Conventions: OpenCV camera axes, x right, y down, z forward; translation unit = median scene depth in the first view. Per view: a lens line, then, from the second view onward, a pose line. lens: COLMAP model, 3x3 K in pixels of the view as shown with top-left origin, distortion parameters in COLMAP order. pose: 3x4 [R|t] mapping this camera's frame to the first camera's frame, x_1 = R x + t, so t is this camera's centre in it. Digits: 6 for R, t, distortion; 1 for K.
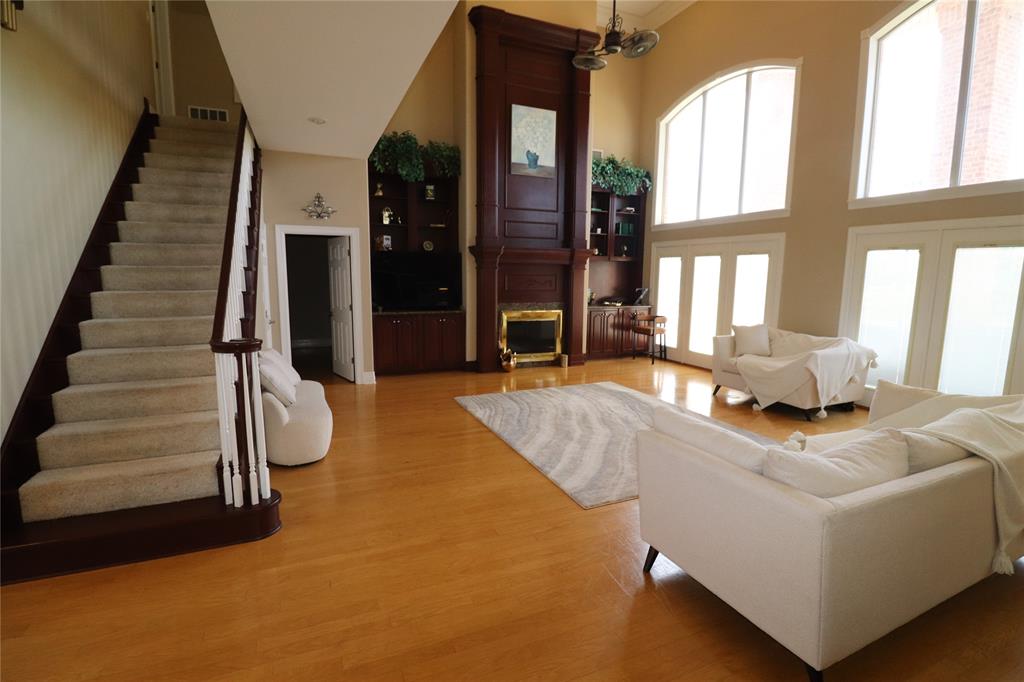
lens RADIAL K [[476.9, 0, 510.8], [0, 476.9, 340.4], [0, 0, 1]] dist [0.002158, -0.014890]
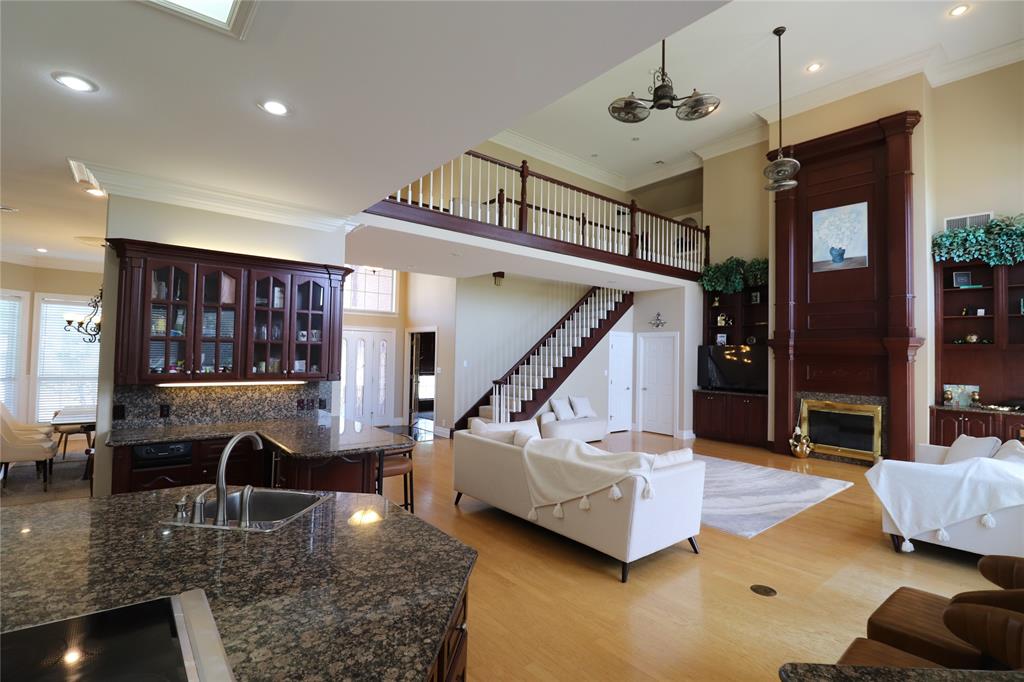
lens RADIAL K [[476.9, 0, 510.8], [0, 476.9, 340.4], [0, 0, 1]] dist [0.002158, -0.014890]
pose [[0.271612, -0.031497, -0.961891, 0.839114], [-0.150704, 0.985743, -0.074833, -0.013661], [0.950534, 0.165286, 0.262993, 0.090989]]
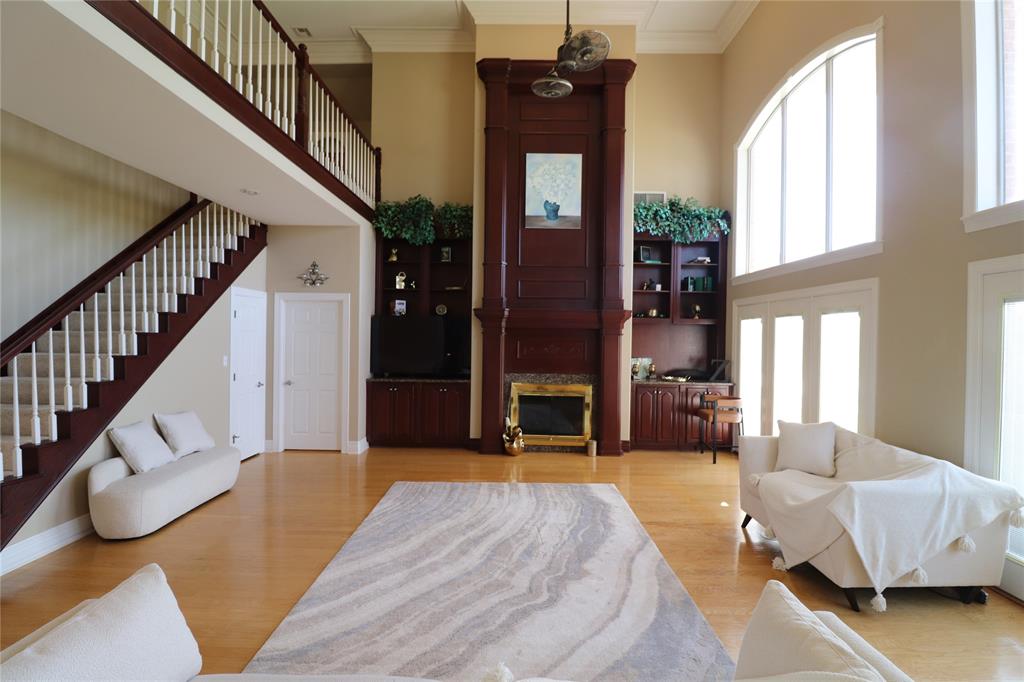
lens RADIAL K [[476.9, 0, 510.8], [0, 476.9, 340.4], [0, 0, 1]] dist [0.002158, -0.014890]
pose [[0.913932, 0.006306, -0.405819, 0.334078], [-0.060866, 0.990701, -0.121680, -0.032694], [0.401278, 0.135908, 0.905817, 0.213063]]
